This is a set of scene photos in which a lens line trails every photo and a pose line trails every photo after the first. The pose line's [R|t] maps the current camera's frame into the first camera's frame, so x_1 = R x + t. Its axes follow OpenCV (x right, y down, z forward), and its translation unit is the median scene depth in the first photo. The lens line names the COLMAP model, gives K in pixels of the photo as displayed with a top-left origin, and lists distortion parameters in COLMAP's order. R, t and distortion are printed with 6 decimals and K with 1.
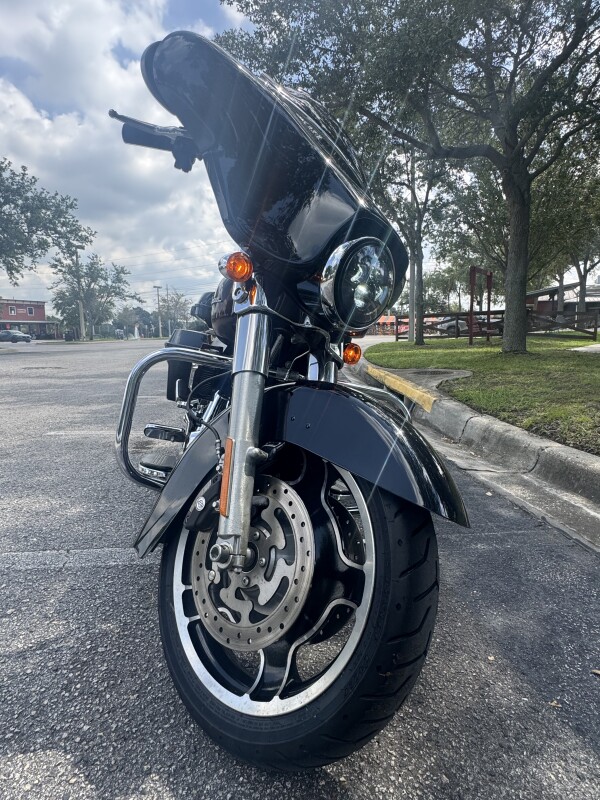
lens RADIAL K [[451.8, 0, 303.6], [0, 451.8, 400.4], [0, 0, 1]] dist [0.003371, -0.000311]
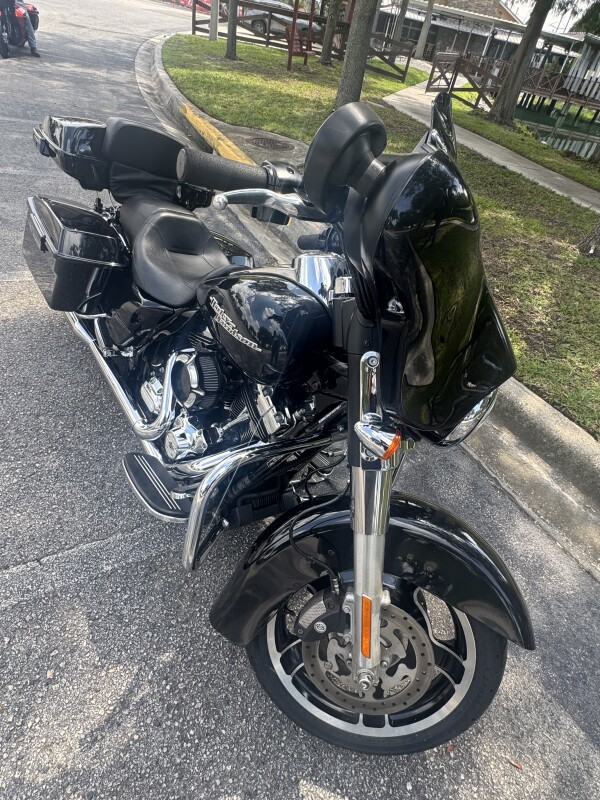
lens RADIAL K [[451.8, 0, 303.6], [0, 451.8, 400.4], [0, 0, 1]] dist [0.003371, -0.000311]
pose [[0.897020, -0.130235, 0.422367, -0.692019], [-0.127780, 0.838384, 0.529891, -0.862511], [-0.423116, -0.529294, 0.735406, 0.509505]]
